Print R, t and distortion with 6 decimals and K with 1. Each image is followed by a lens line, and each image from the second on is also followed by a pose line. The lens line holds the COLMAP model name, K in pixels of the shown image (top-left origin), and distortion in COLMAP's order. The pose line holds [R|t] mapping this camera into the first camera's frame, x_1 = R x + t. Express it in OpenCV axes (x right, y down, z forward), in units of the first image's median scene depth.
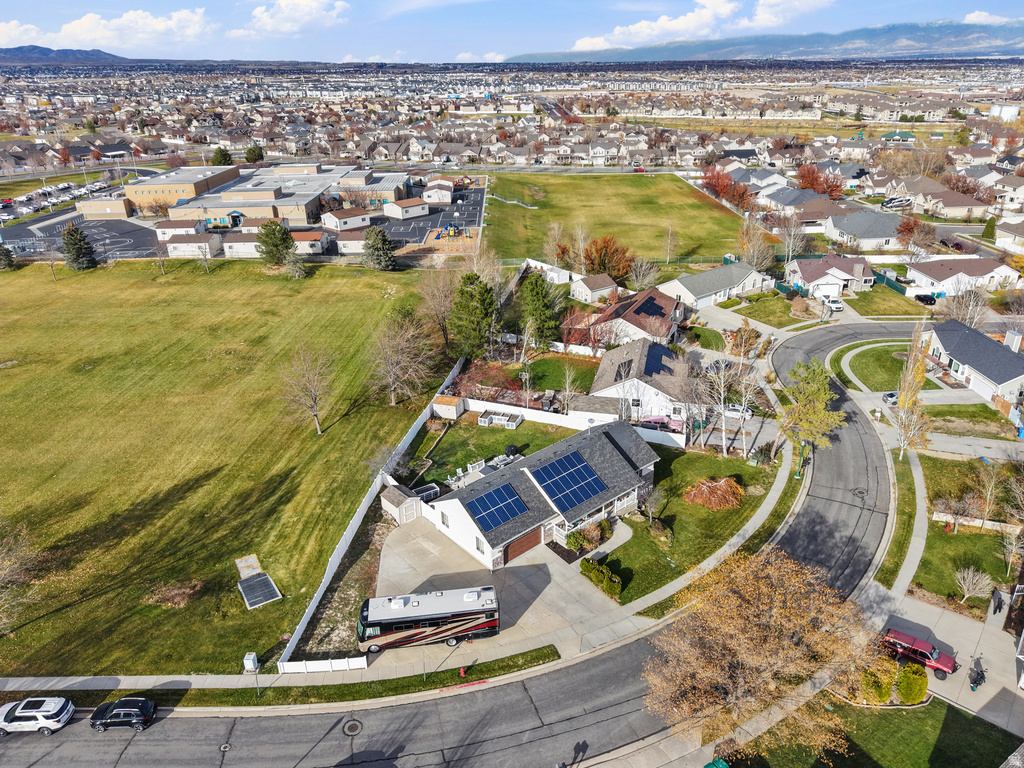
lens RADIAL K [[700.6, 0, 512.0], [0, 700.6, 384.0], [0, 0, 1]] dist [0.048802, -0.055275]
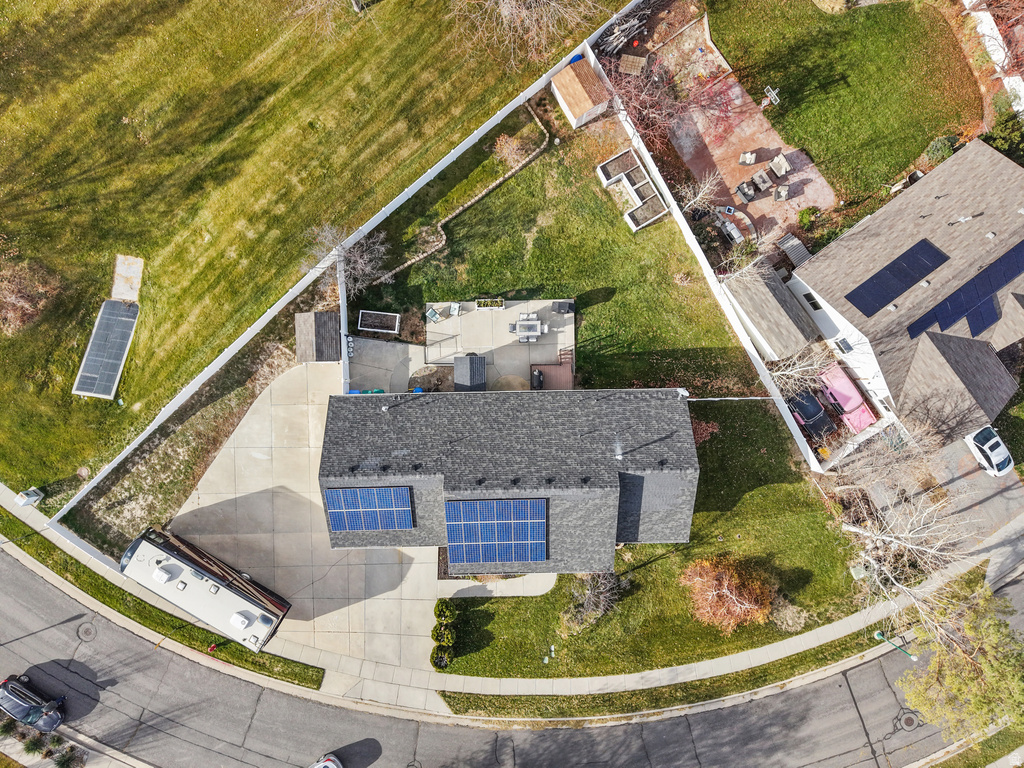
lens RADIAL K [[700.6, 0, 512.0], [0, 700.6, 384.0], [0, 0, 1]] dist [0.048802, -0.055275]
pose [[0.770879, 0.636317, 0.029082, -0.011625], [-0.288703, 0.308328, 0.906413, -0.475017], [0.567800, -0.707131, 0.421390, 0.801951]]
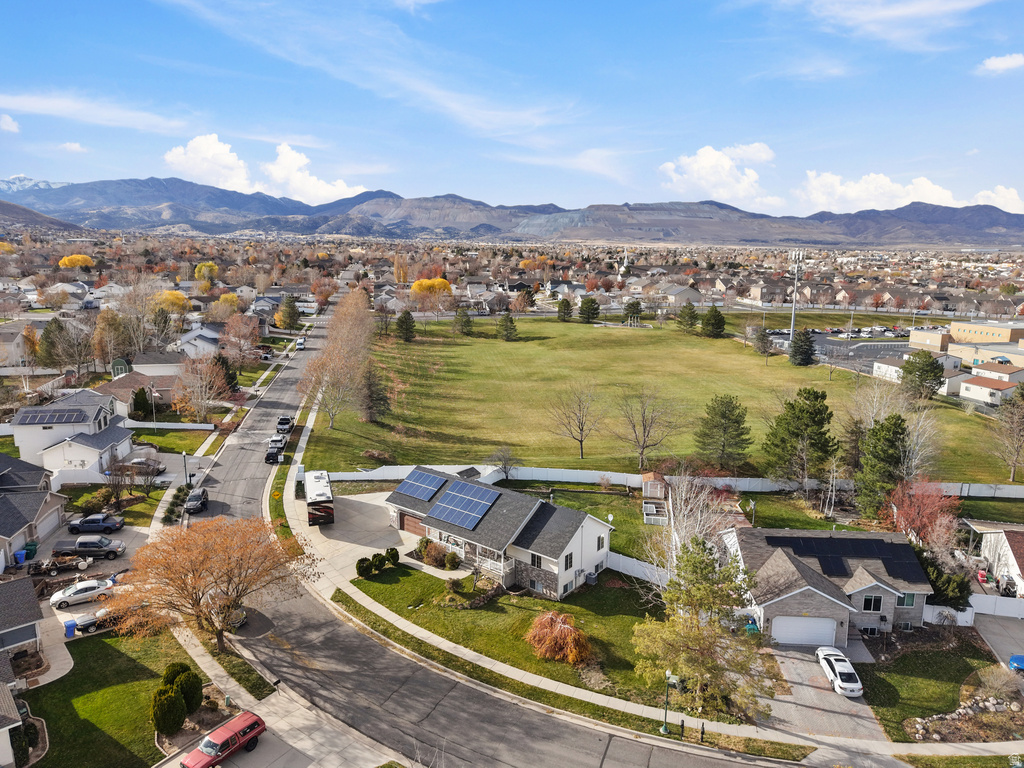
lens RADIAL K [[681.9, 0, 521.0], [0, 681.9, 370.8], [0, 0, 1]] dist [0.047177, -0.046864]
pose [[0.190310, 0.188239, -0.963508, 1.001511], [-0.416915, 0.904043, 0.094273, -0.165297], [0.888799, 0.383760, 0.250528, 0.719031]]
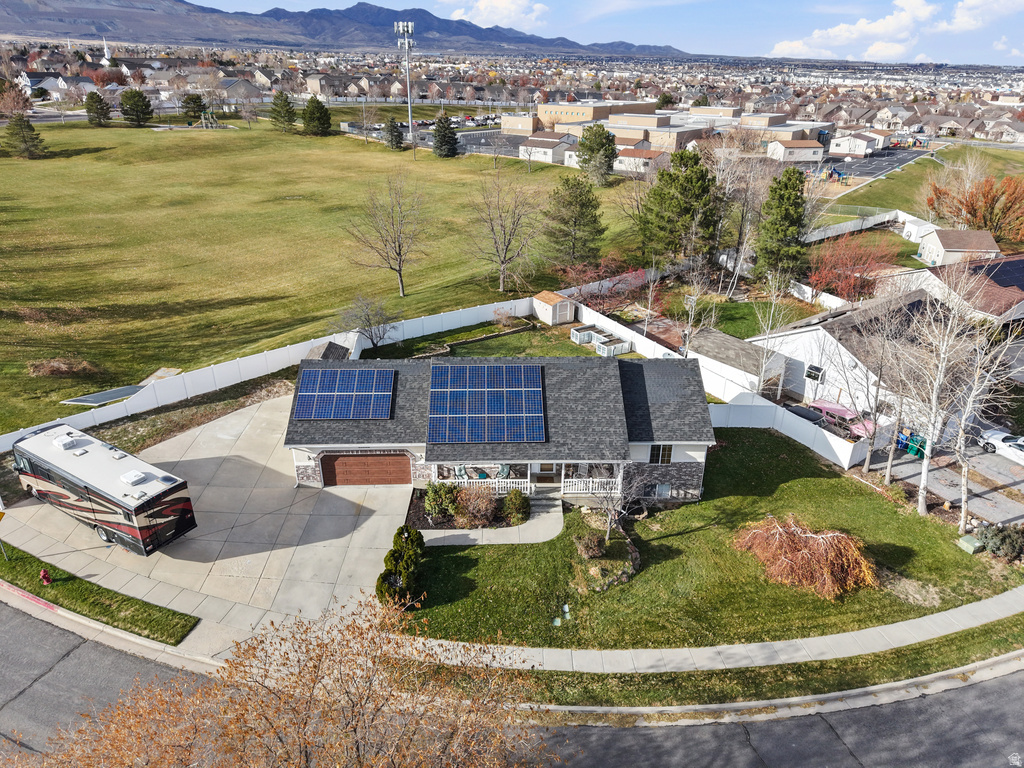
lens RADIAL K [[681.9, 0, 521.0], [0, 681.9, 370.8], [0, 0, 1]] dist [0.047177, -0.046864]
pose [[0.779890, 0.285154, -0.557189, 0.387388], [-0.285704, 0.954227, 0.088452, 0.055918], [0.556907, 0.090209, 0.825662, 0.540719]]
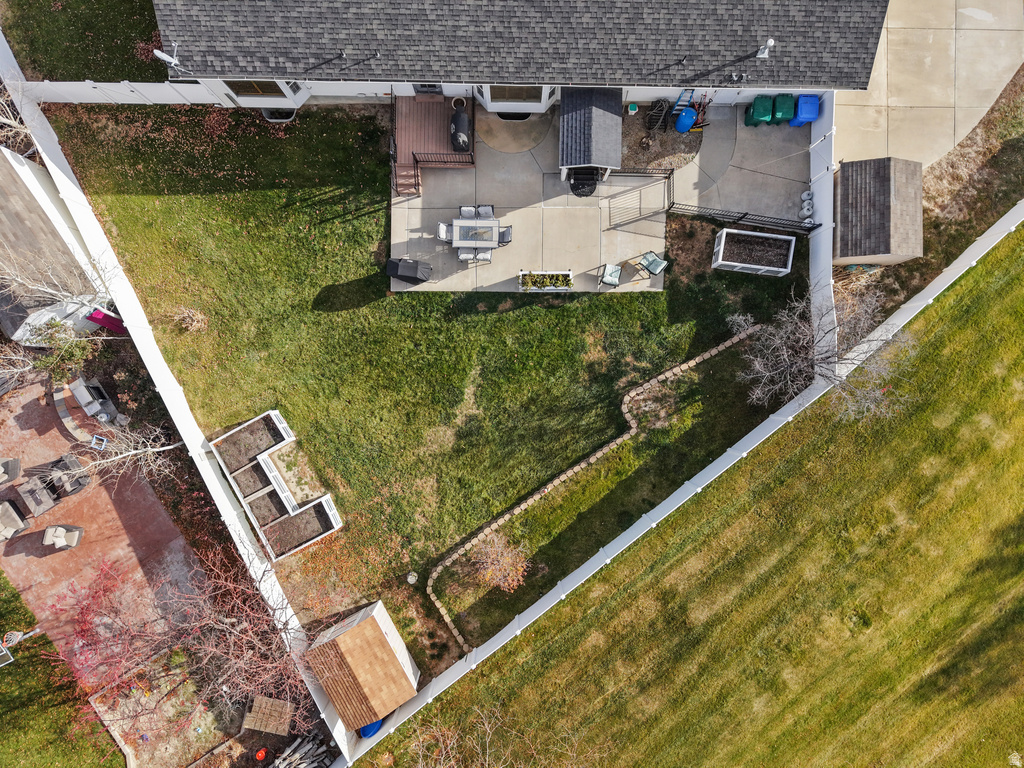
lens RADIAL K [[700.6, 0, 512.0], [0, 700.6, 384.0], [0, 0, 1]] dist [0.048802, -0.055275]
pose [[-0.749291, -0.661717, 0.026337, -0.090247], [0.287311, -0.288988, 0.913202, -0.232466], [-0.596671, 0.691821, 0.406655, 1.030345]]
